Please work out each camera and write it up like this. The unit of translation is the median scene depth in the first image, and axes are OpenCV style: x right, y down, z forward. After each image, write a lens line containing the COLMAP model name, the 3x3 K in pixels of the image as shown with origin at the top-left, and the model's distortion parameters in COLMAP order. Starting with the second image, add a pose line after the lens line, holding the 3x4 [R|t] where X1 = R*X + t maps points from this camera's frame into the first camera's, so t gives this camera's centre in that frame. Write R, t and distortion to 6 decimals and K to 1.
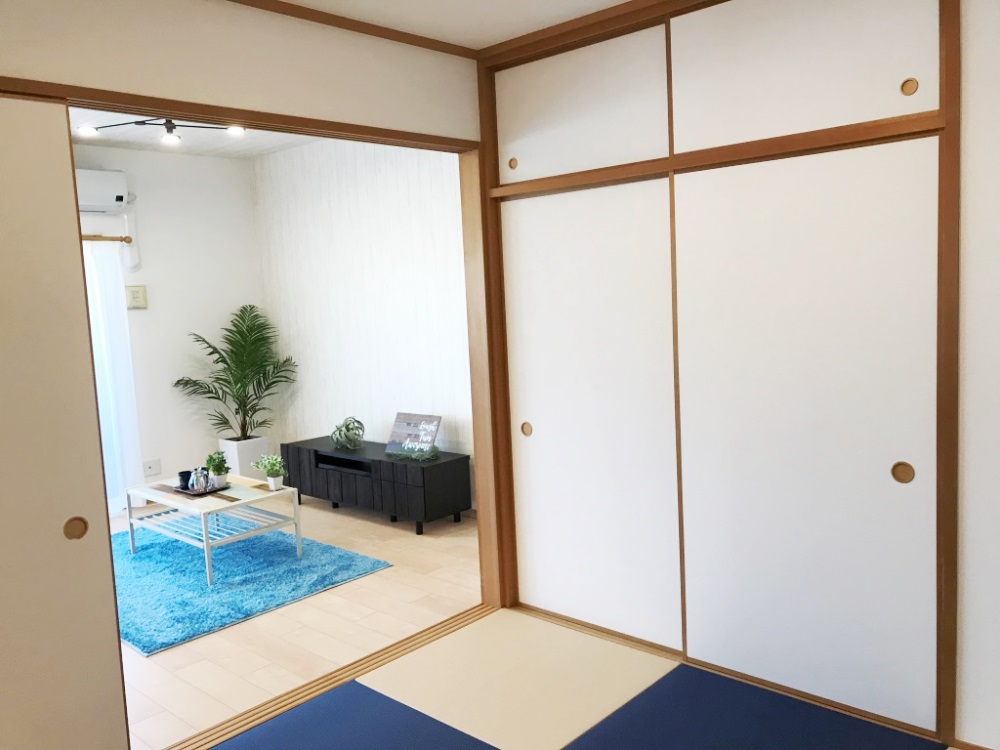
lens RADIAL K [[823.2, 0, 497.4], [0, 823.2, 368.7], [0, 0, 1]] dist [0.060637, -0.089815]
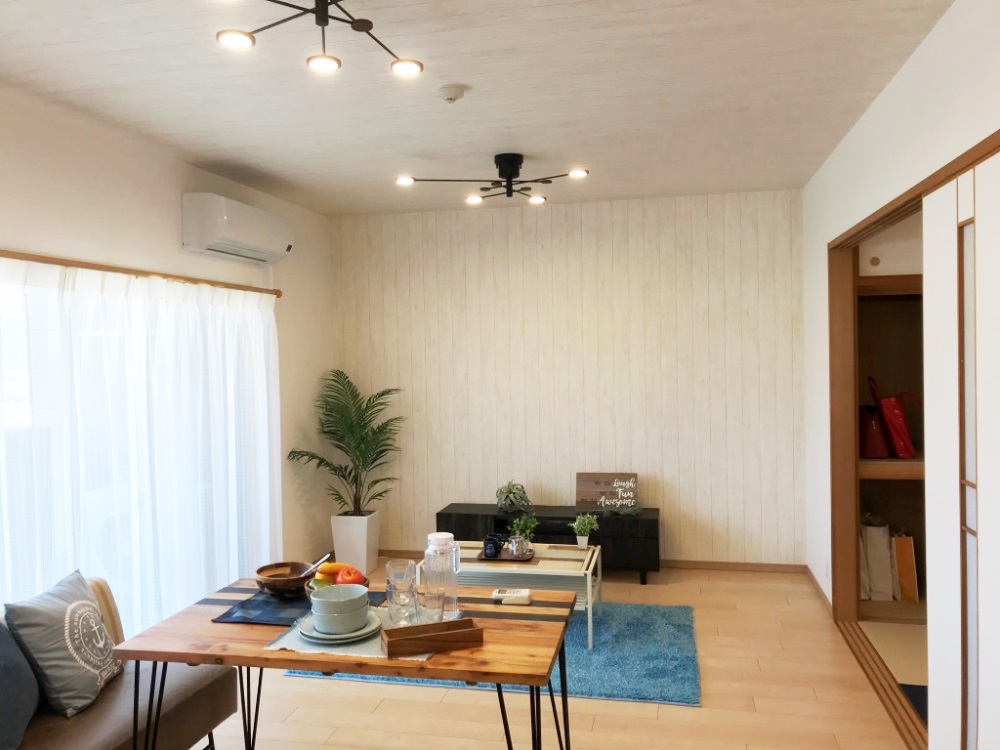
lens RADIAL K [[823.2, 0, 497.4], [0, 823.2, 368.7], [0, 0, 1]] dist [0.060637, -0.089815]
pose [[0.859670, 0.021851, 0.510383, -0.772914], [0.026066, 0.995907, -0.086542, 0.009193], [-0.510185, 0.087701, 0.855582, 0.143317]]
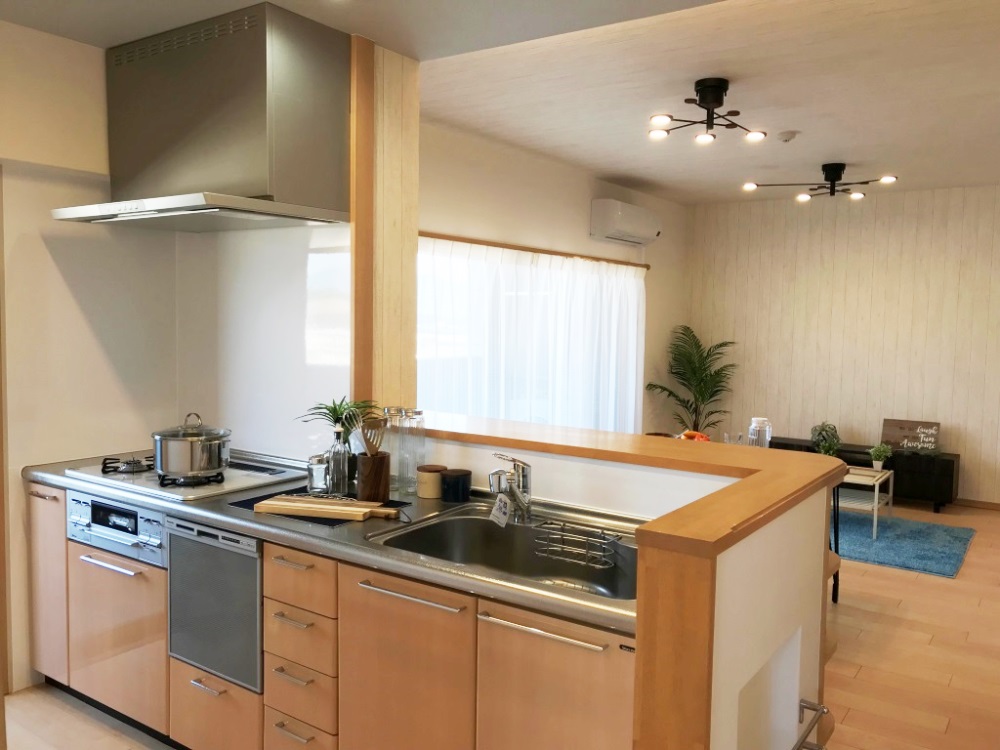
lens RADIAL K [[823.2, 0, 497.4], [0, 823.2, 368.7], [0, 0, 1]] dist [0.060637, -0.089815]
pose [[0.987588, 0.058056, 0.145944, -0.926709], [-0.052875, 0.997834, -0.039132, 0.059481], [-0.147900, 0.030930, 0.988519, -0.181125]]
